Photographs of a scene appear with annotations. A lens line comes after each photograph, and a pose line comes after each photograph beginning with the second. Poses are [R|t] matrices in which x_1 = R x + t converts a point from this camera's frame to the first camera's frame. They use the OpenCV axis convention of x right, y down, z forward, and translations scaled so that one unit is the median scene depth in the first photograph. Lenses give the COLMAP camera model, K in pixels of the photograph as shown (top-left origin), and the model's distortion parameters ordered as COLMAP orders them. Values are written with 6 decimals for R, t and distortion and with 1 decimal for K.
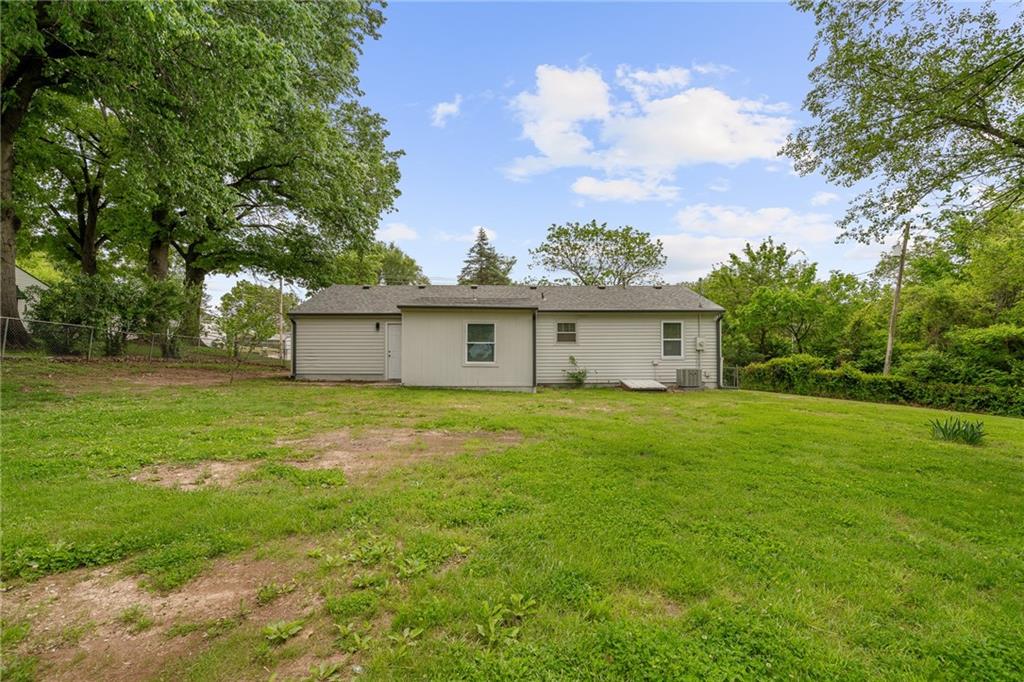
lens RADIAL K [[477.1, 0, 532.2], [0, 477.1, 342.1], [0, 0, 1]] dist [-0.000765, 0.000892]
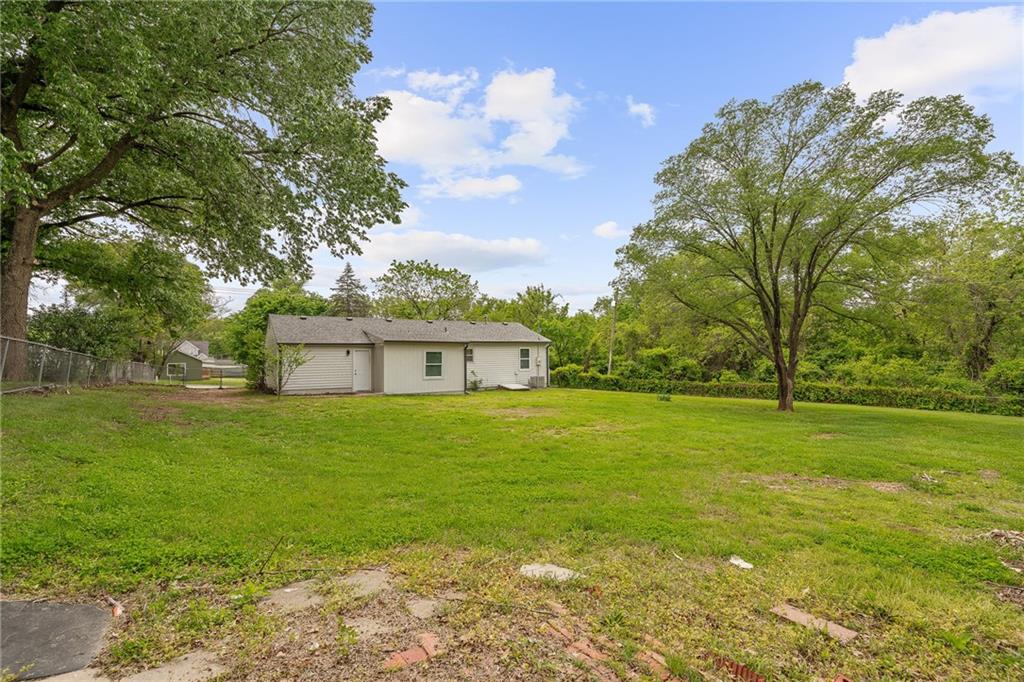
lens RADIAL K [[477.1, 0, 532.2], [0, 477.1, 342.1], [0, 0, 1]] dist [-0.000765, 0.000892]
pose [[0.840841, 0.007144, 0.541235, -0.453307], [-0.005052, 0.999973, -0.005350, -0.042456], [-0.541259, 0.001764, 0.840854, -0.319692]]
